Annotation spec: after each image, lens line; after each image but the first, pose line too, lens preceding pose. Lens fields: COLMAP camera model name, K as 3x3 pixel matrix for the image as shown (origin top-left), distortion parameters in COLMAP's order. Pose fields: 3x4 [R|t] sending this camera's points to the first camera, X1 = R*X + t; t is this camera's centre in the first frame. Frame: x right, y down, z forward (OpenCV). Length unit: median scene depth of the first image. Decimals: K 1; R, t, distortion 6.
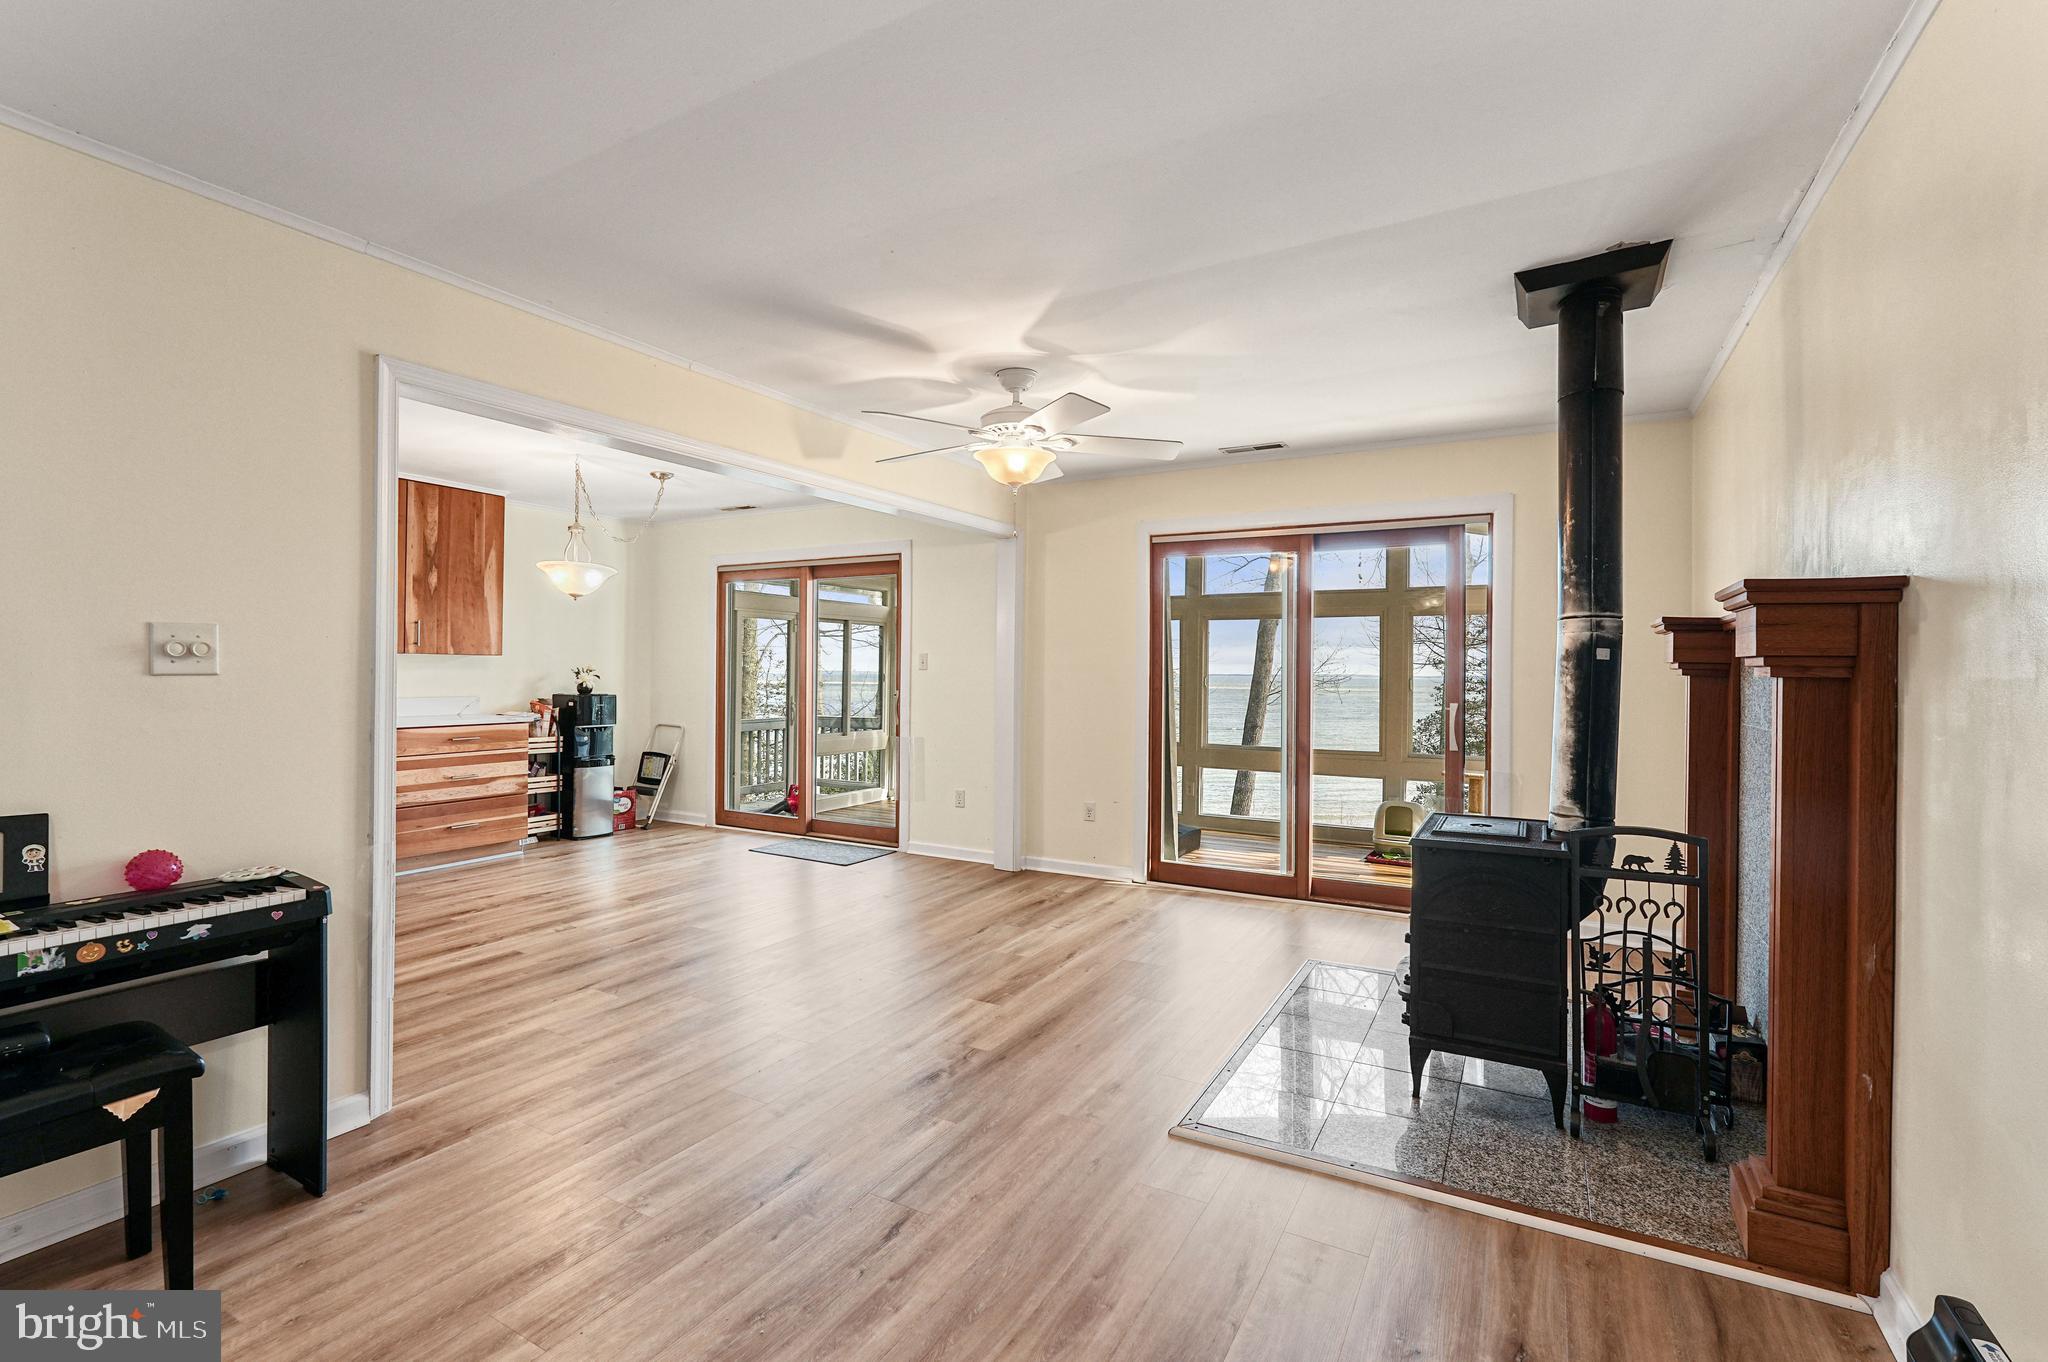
lens RADIAL K [[914.3, 0, 1022.2], [0, 914.3, 679.7], [0, 0, 1]] dist [-0.002900, 0.000098]
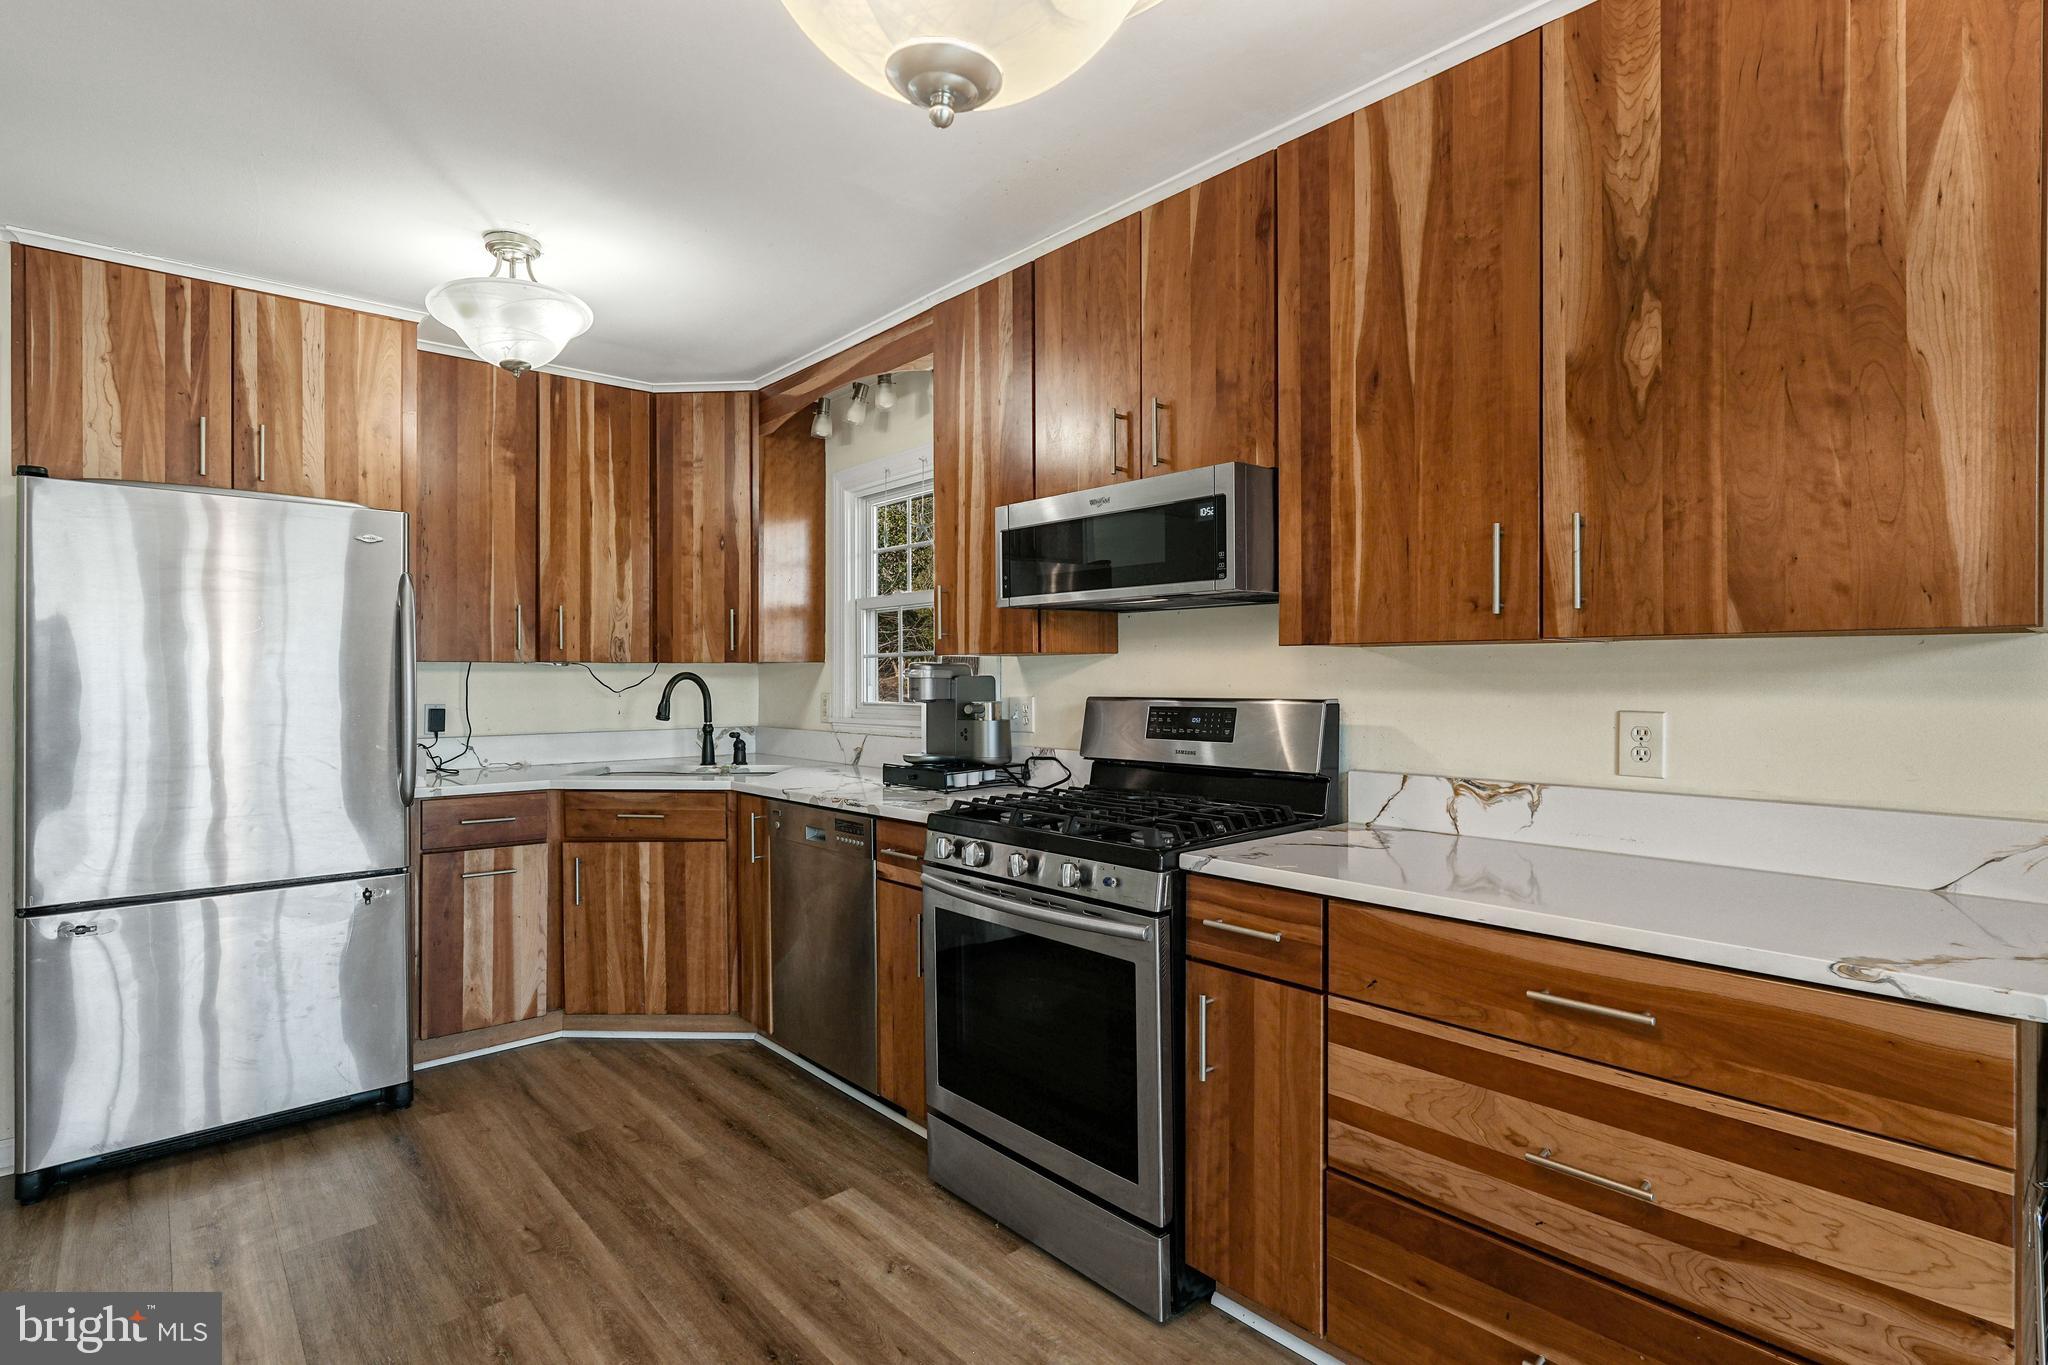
lens RADIAL K [[1000.2, 0, 1021.5], [0, 1000.2, 680.8], [0, 0, 1]] dist [0.001719, -0.000272]
pose [[-0.325772, -0.001682, -0.945447, -0.325898], [-0.010212, 0.999946, 0.001739, -0.014868], [0.945393, 0.010221, -0.325772, 0.935503]]
